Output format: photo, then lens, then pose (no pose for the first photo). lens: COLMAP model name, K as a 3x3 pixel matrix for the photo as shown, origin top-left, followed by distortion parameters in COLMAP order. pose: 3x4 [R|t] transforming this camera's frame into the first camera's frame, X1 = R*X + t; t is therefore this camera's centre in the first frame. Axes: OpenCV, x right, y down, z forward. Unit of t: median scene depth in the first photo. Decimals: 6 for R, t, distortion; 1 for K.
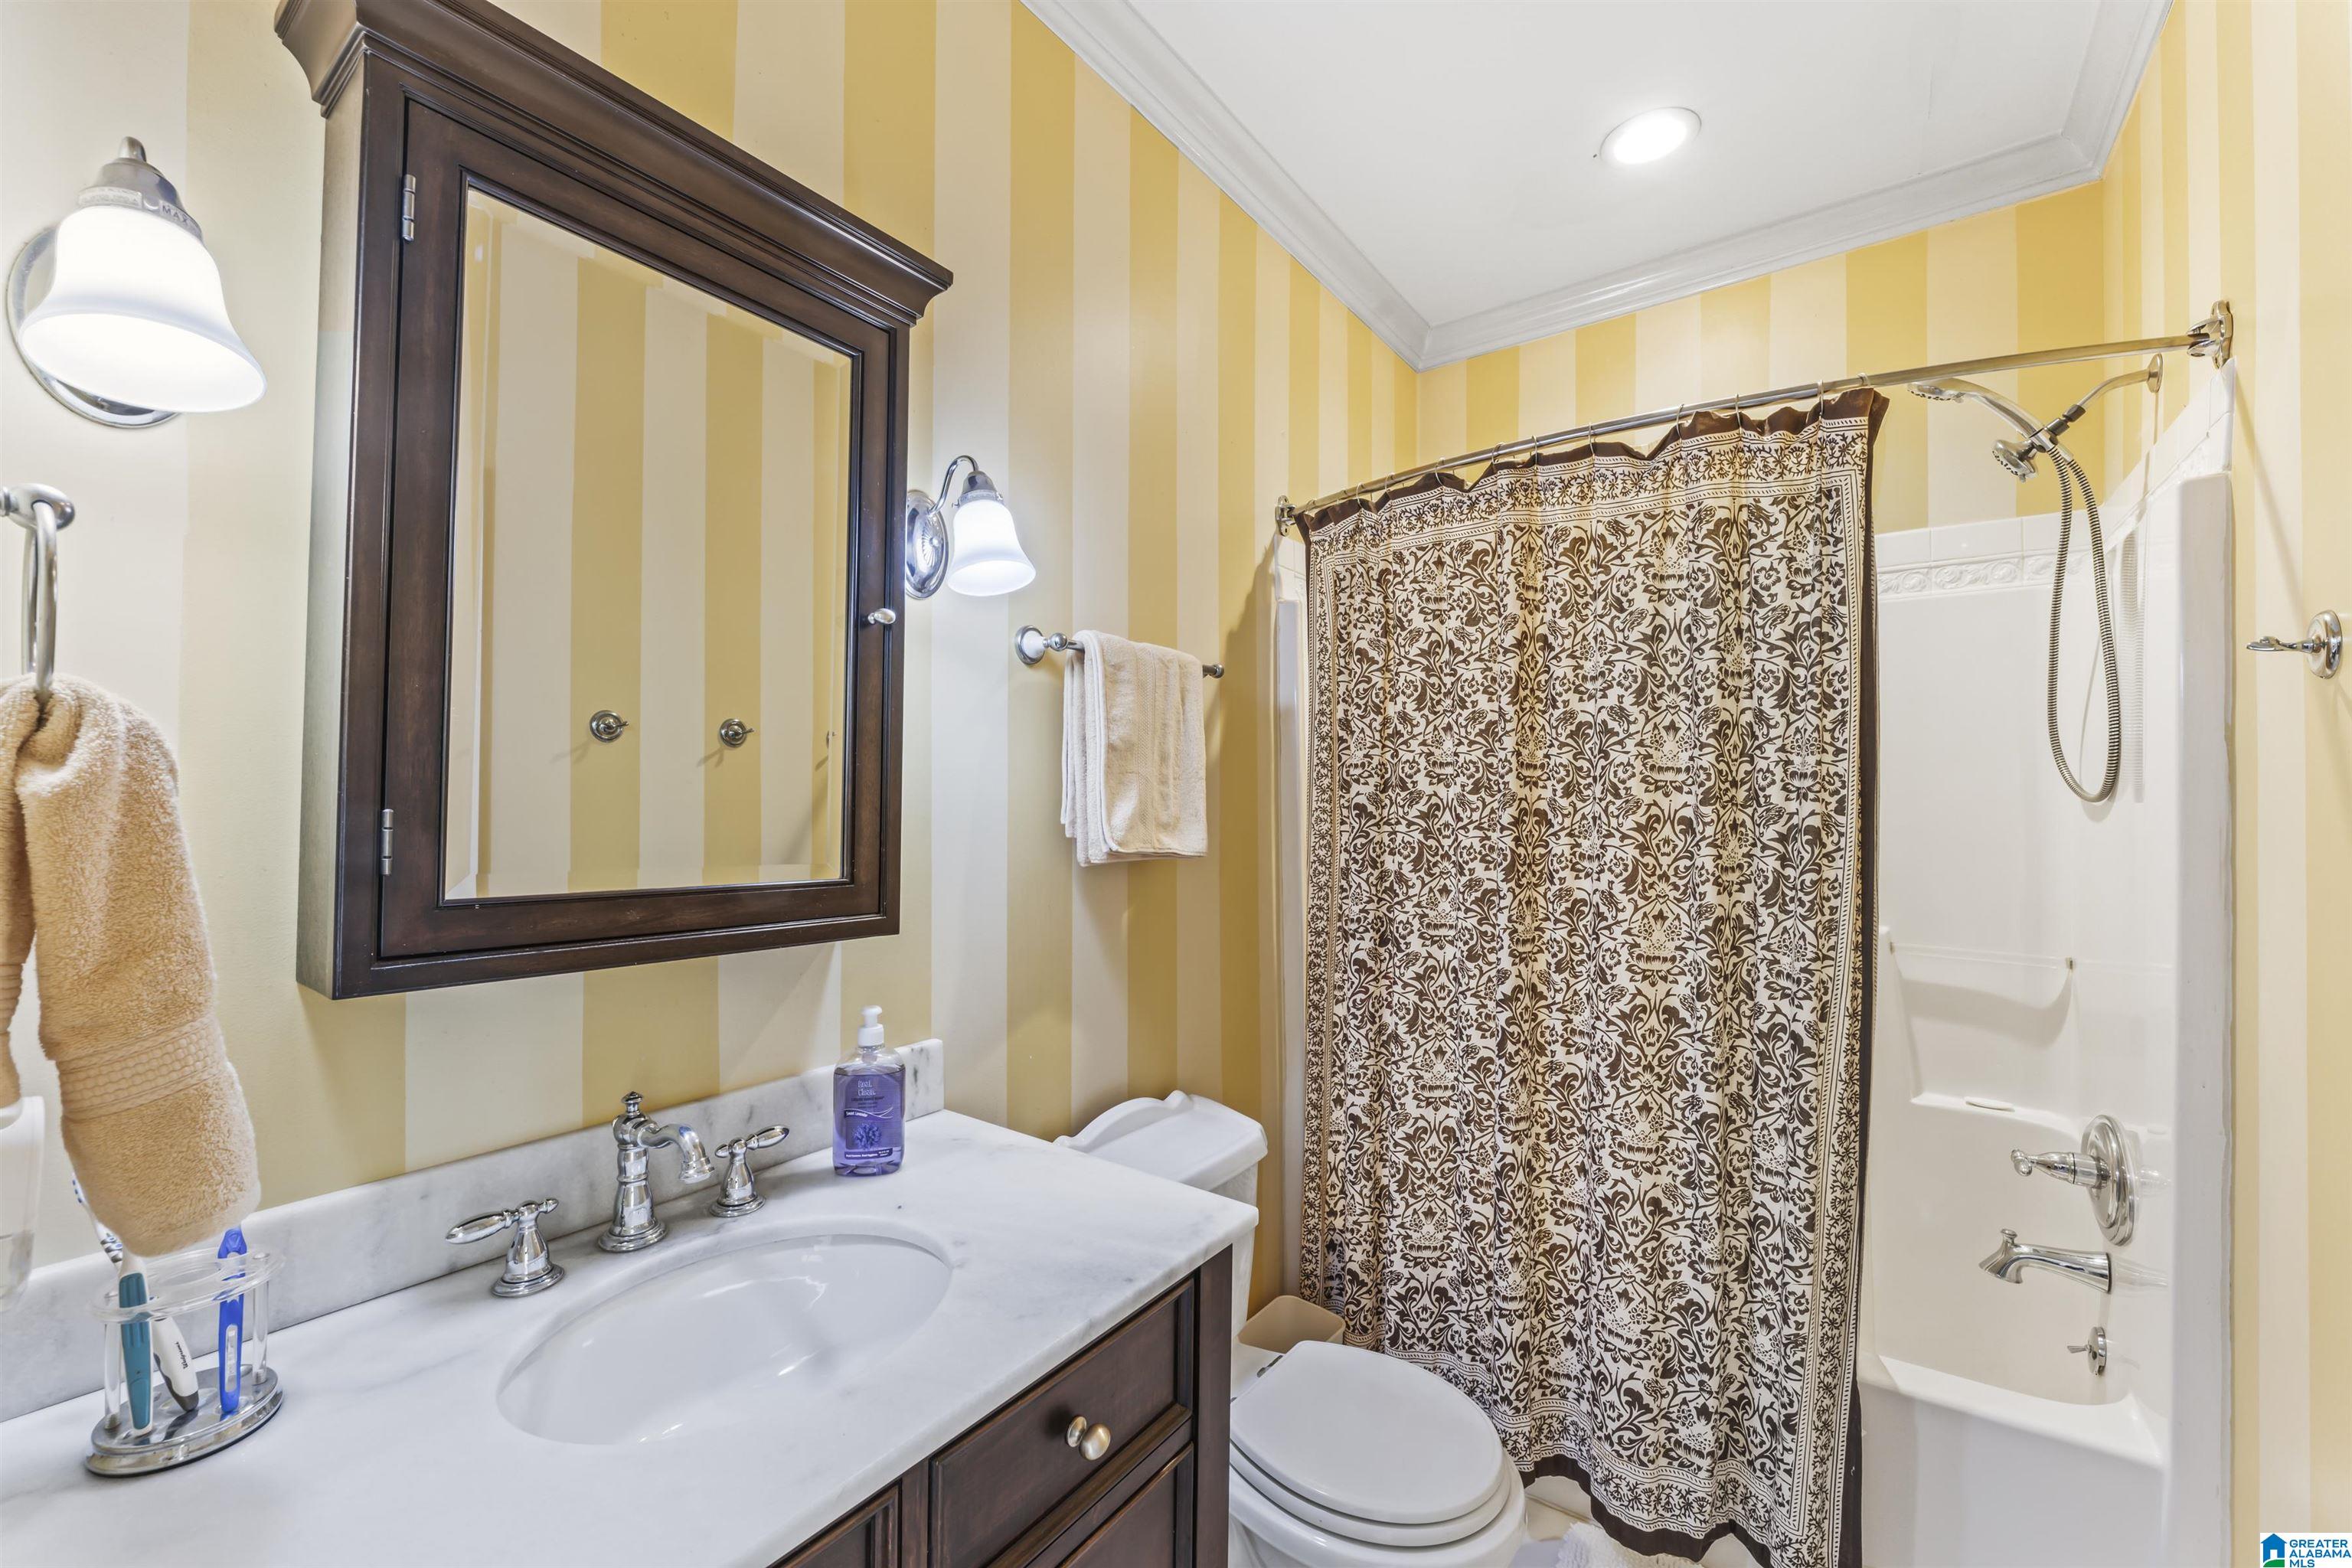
lens RADIAL K [[940.6, 0, 1168.7], [0, 940.6, 784.7], [0, 0, 1]] dist [0.002644, -0.000304]
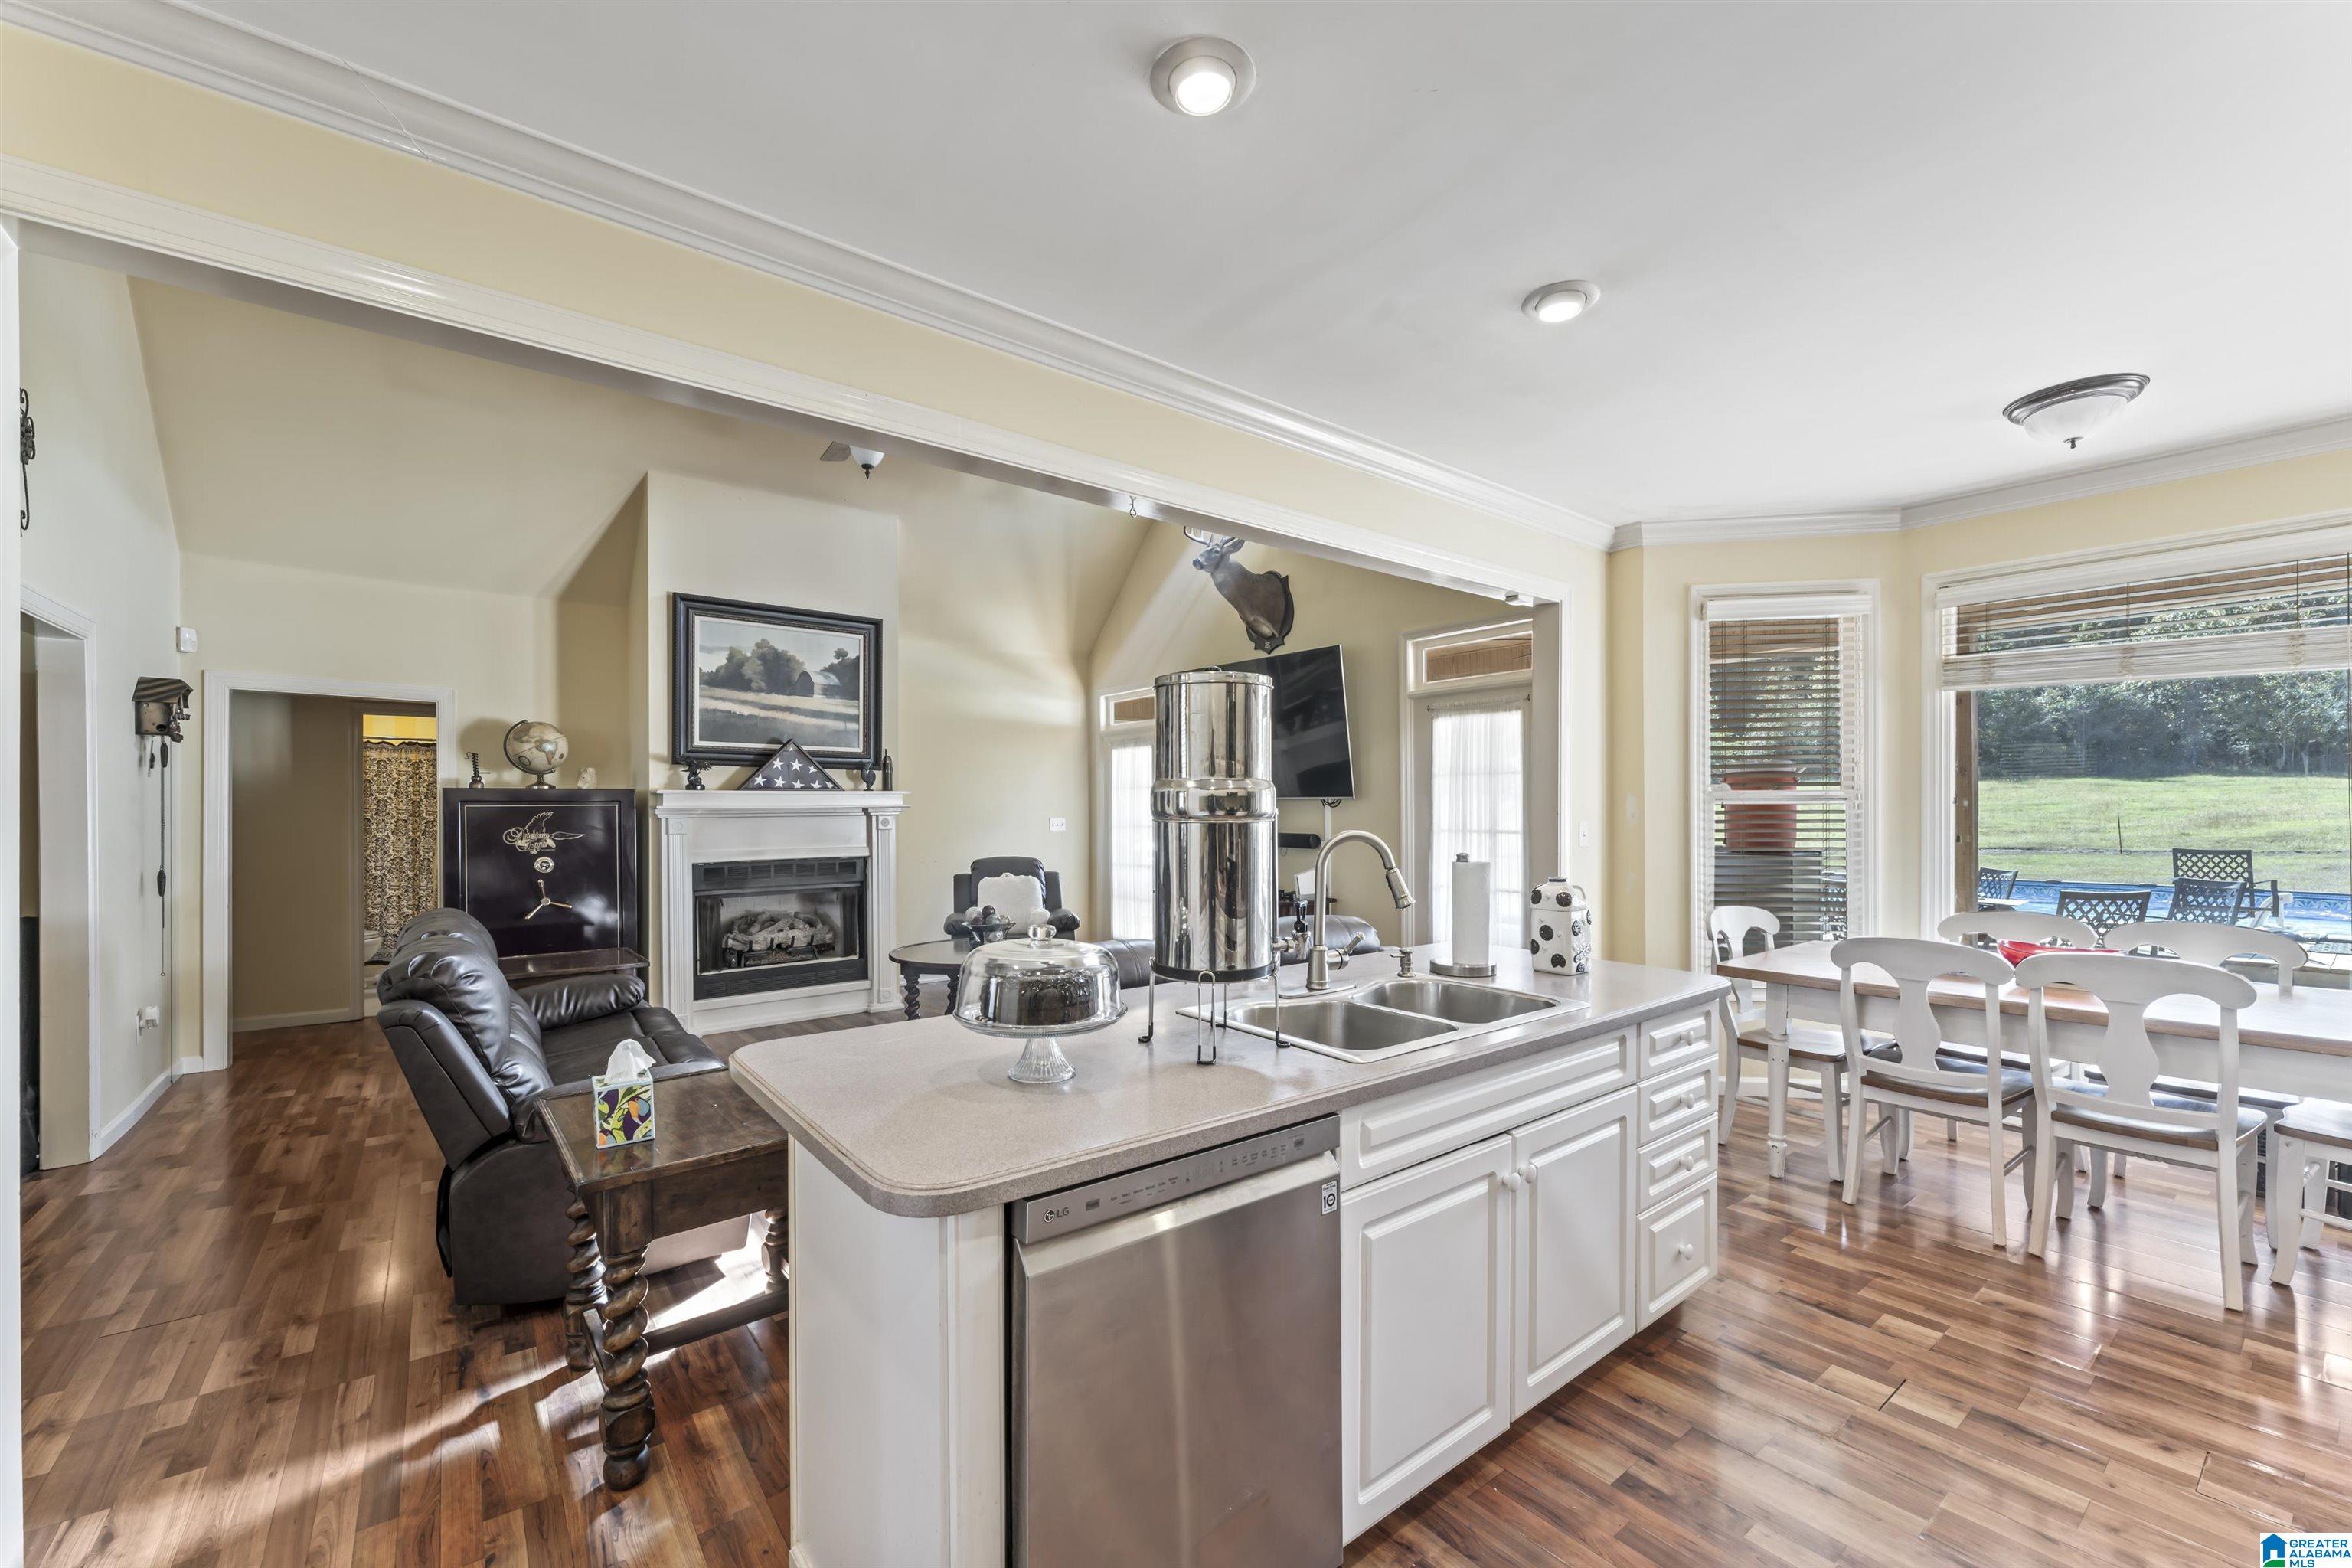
lens RADIAL K [[940.6, 0, 1174.6], [0, 940.6, 810.7], [0, 0, 1]] dist [0.002644, -0.000304]
pose [[0.269274, -0.005765, 0.963046, -3.255502], [-0.003598, 0.999969, 0.006992, -0.062392], [-0.963057, -0.005348, 0.269245, -4.402177]]
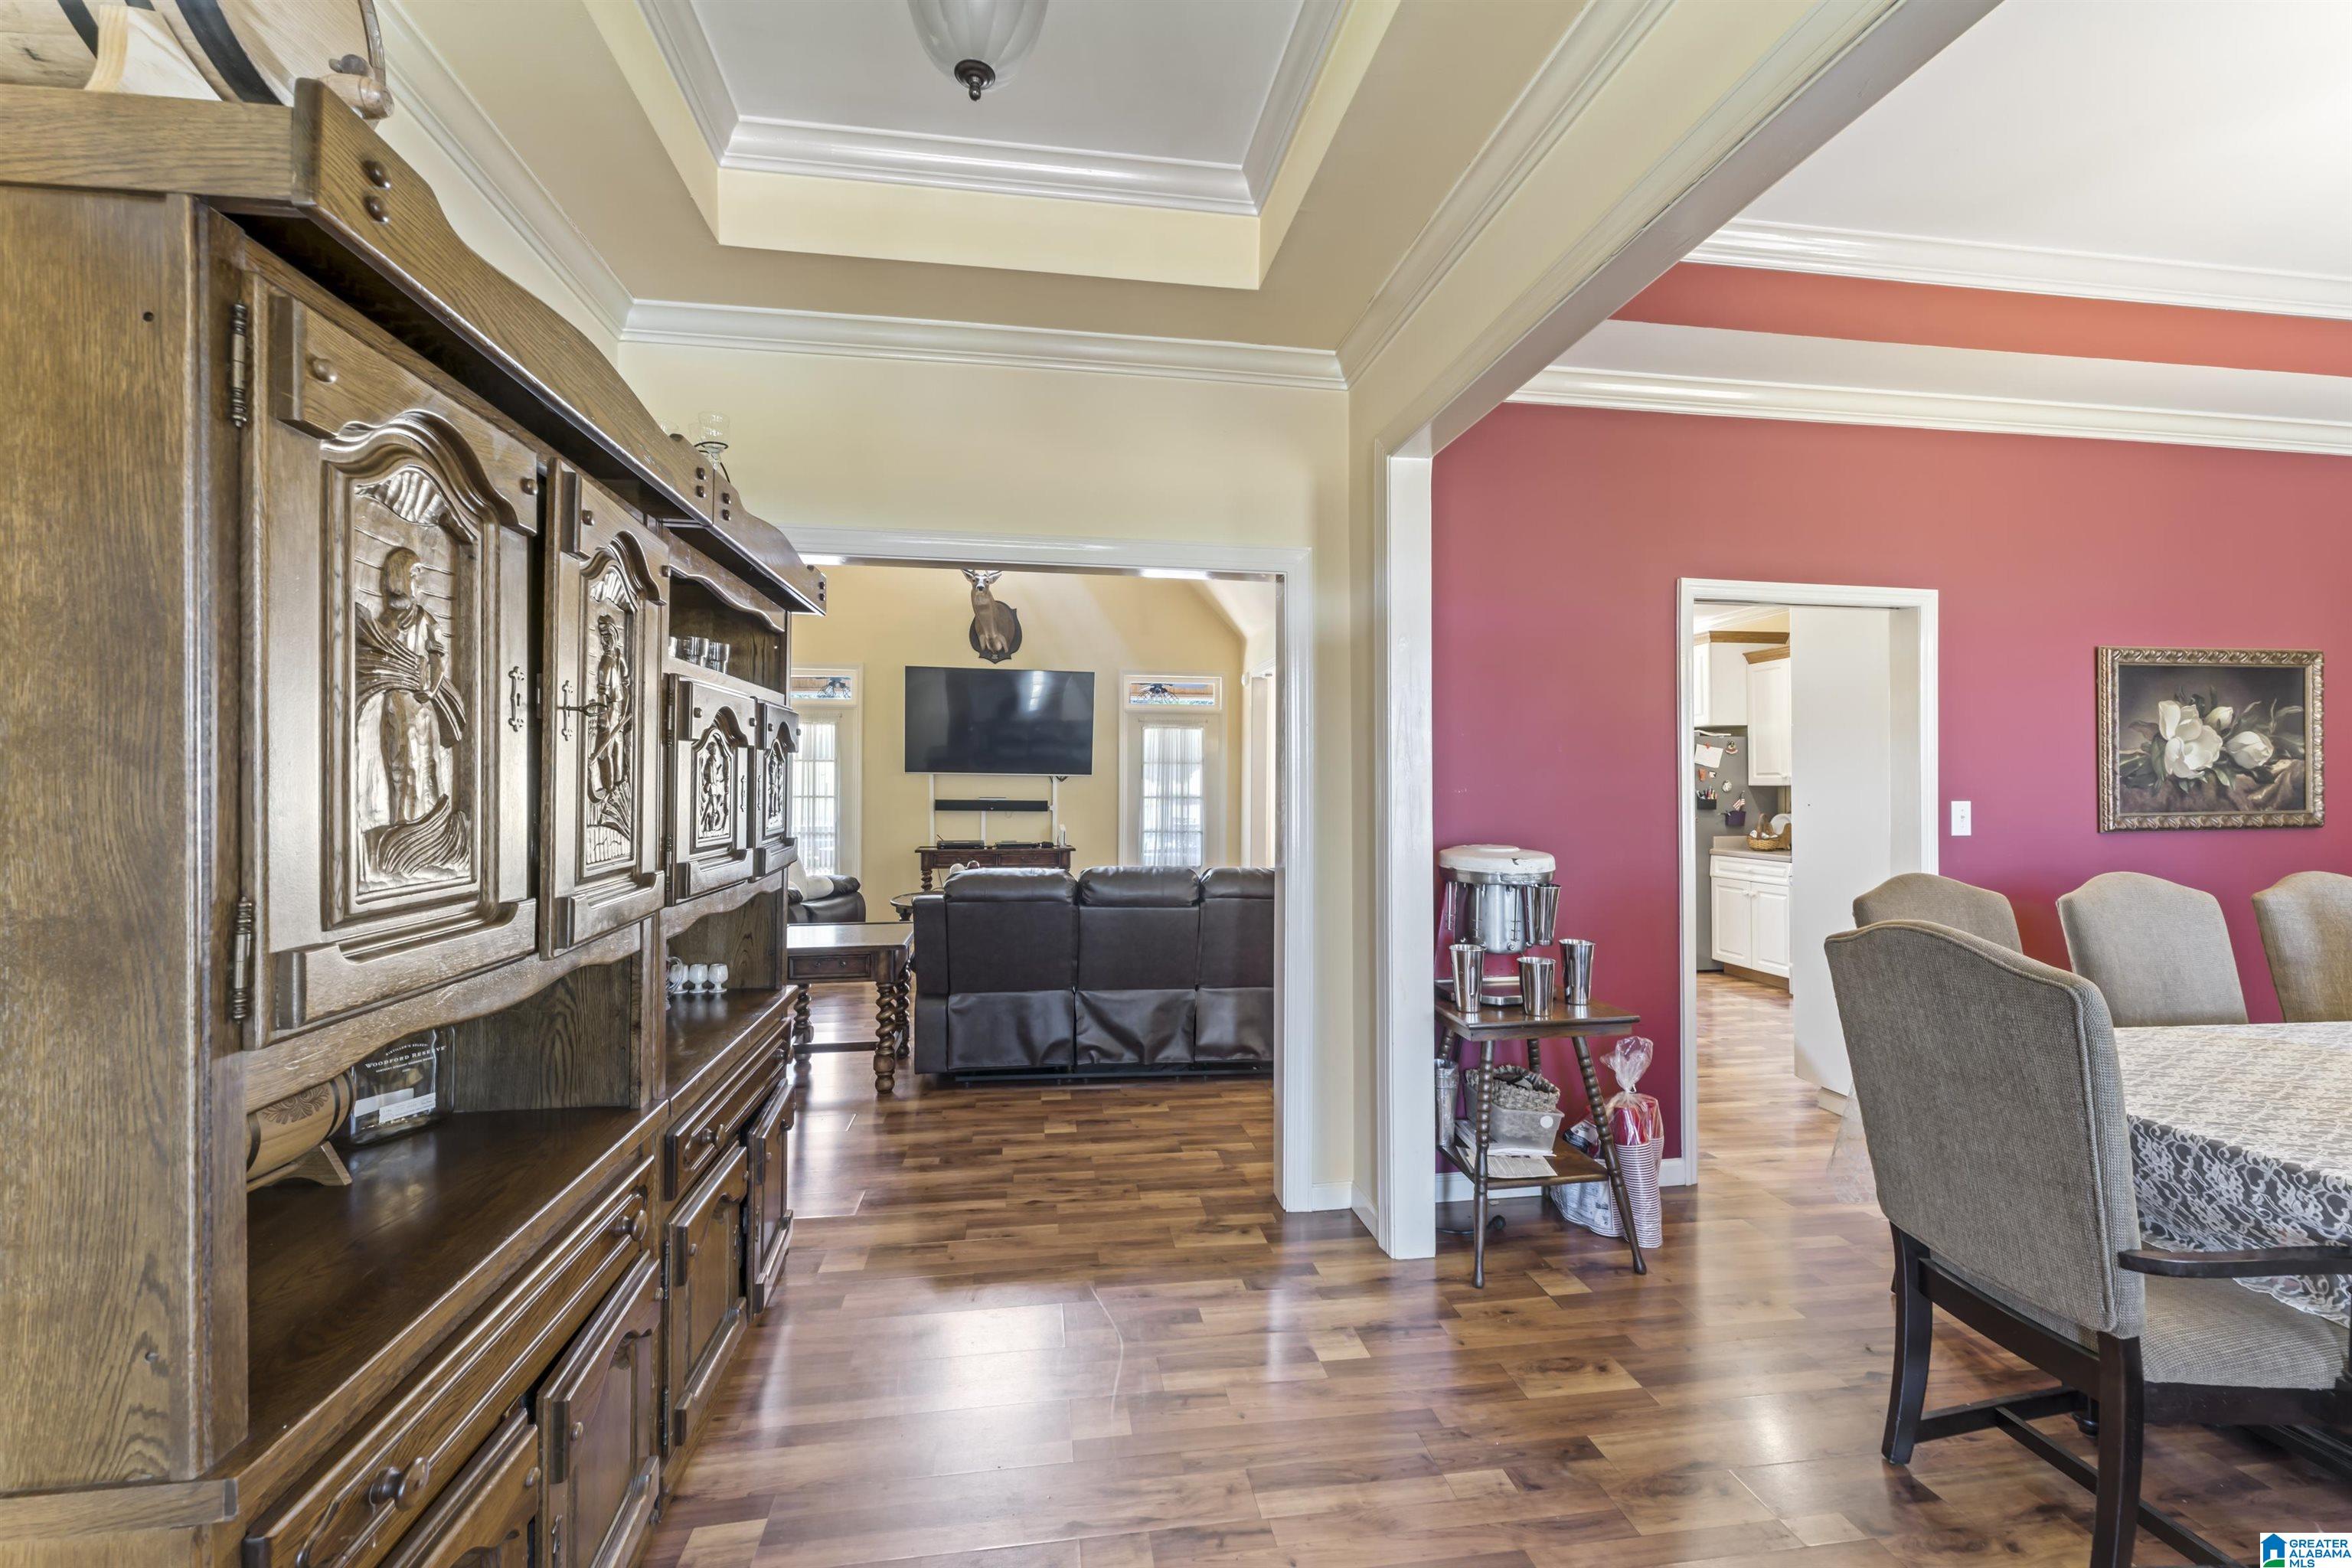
lens RADIAL K [[940.6, 0, 1159.8], [0, 940.6, 785.4], [0, 0, 1]] dist [0.002644, -0.000304]
pose [[-0.713874, -0.003141, 0.700267, -3.619915], [-0.016022, 0.999801, -0.011849, 0.025514], [-0.700091, -0.019679, -0.713782, -0.380353]]
